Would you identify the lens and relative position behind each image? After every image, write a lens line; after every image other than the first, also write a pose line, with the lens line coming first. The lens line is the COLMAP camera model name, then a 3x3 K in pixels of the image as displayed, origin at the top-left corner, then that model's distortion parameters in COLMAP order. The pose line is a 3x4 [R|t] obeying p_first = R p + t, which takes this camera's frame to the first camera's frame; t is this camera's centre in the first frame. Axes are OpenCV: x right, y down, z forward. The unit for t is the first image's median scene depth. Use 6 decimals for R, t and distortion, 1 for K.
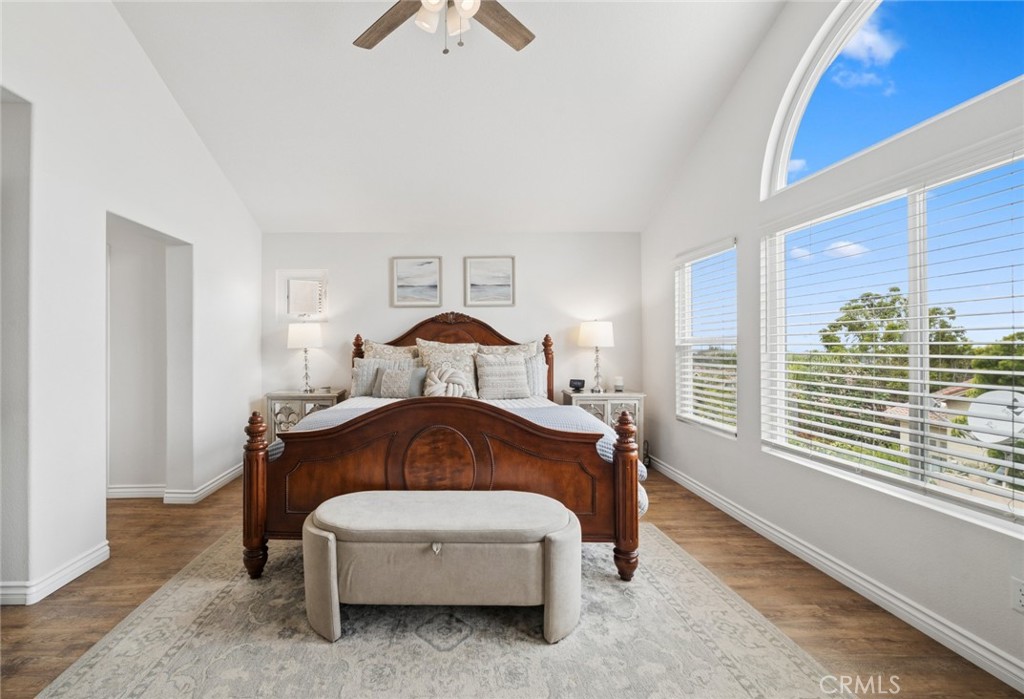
lens RADIAL K [[498.1, 0, 511.0], [0, 498.1, 343.4], [0, 0, 1]] dist [0.000682, -0.000523]
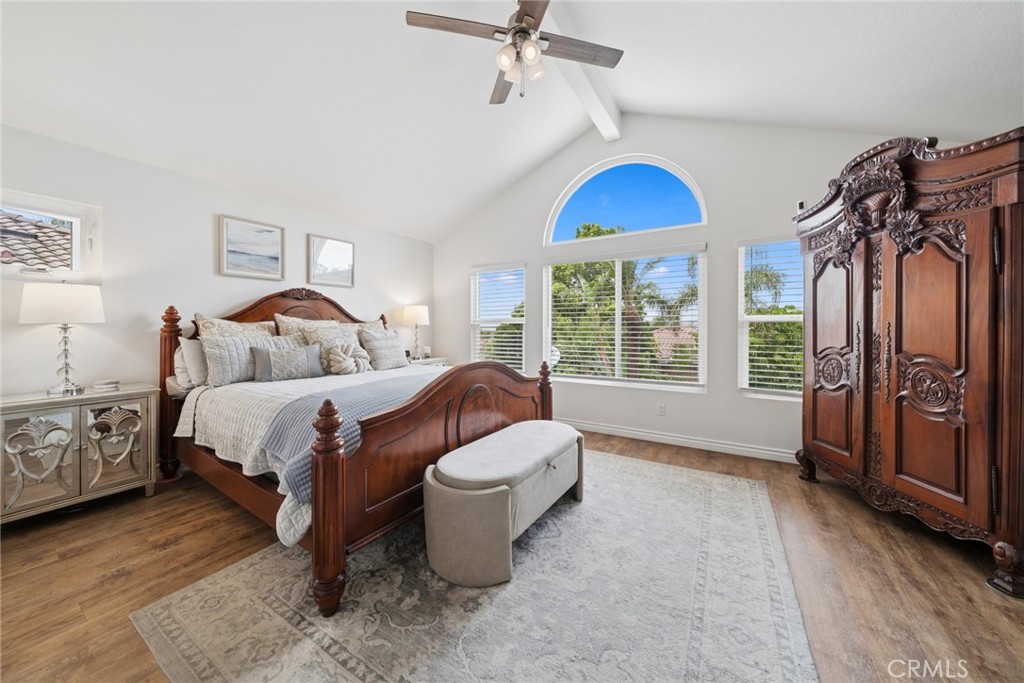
lens RADIAL K [[357.3, 0, 521.3], [0, 357.3, 328.9], [0, 0, 1]] dist [-0.004906, 0.000327]
pose [[0.508243, -0.001619, 0.861212, -0.510092], [0.000164, 0.999998, 0.001783, 0.015958], [-0.861213, -0.000765, 0.508243, 0.281433]]
